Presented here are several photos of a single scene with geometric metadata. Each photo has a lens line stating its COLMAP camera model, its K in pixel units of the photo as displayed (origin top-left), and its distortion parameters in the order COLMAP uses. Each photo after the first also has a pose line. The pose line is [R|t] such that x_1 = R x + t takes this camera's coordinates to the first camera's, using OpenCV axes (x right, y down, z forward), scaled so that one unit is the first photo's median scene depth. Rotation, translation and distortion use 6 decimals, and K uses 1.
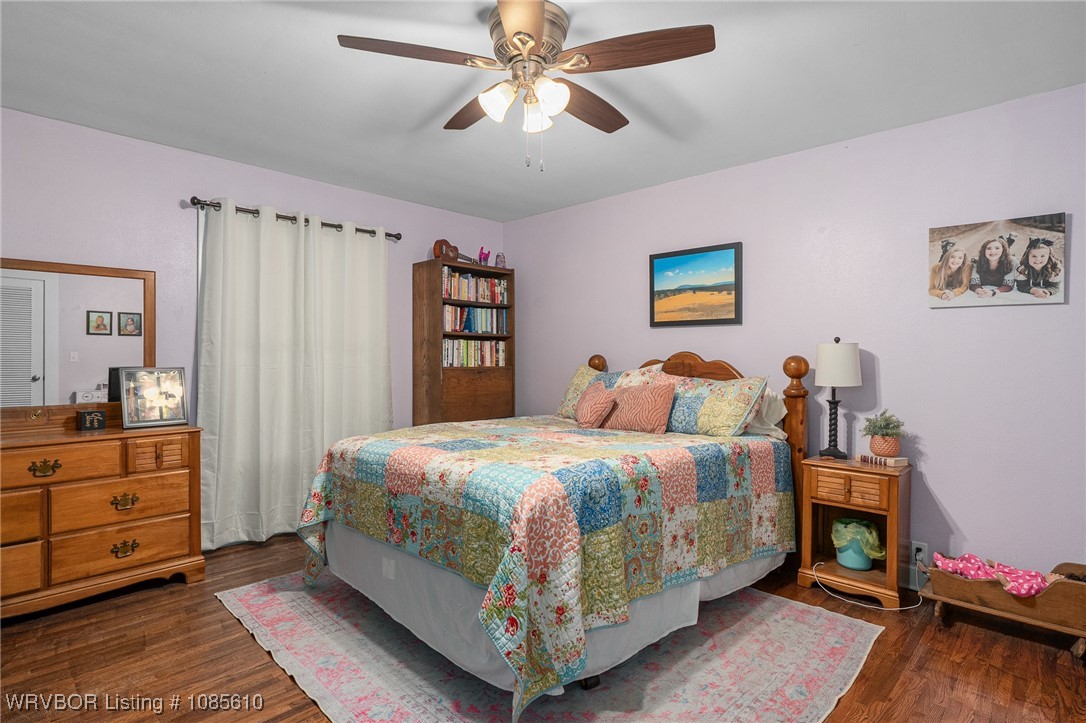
lens RADIAL K [[547.7, 0, 542.7], [0, 547.7, 356.2], [0, 0, 1]] dist [0.001632, -0.000240]
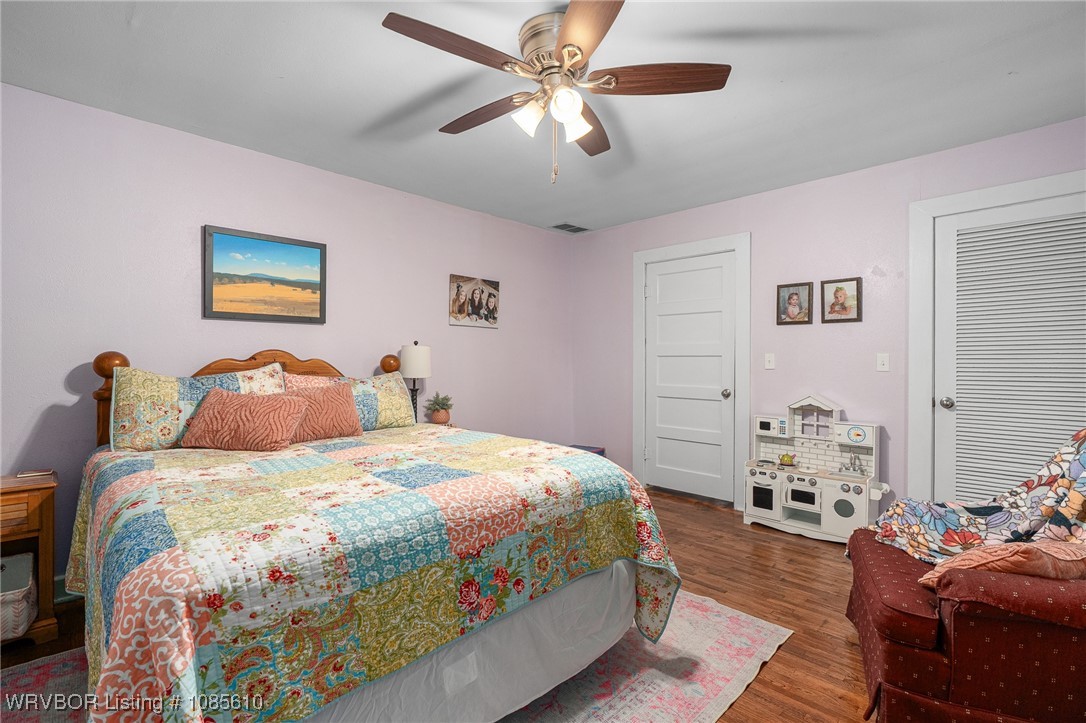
lens RADIAL K [[489.4, 0, 542.7], [0, 489.4, 362.8], [0, 0, 1]] dist [-0.003289, -0.000257]
pose [[0.022394, -0.012010, 0.999677, -0.723560], [-0.001839, 0.999926, 0.012054, 0.003715], [-0.999748, -0.002109, 0.022370, 0.744163]]
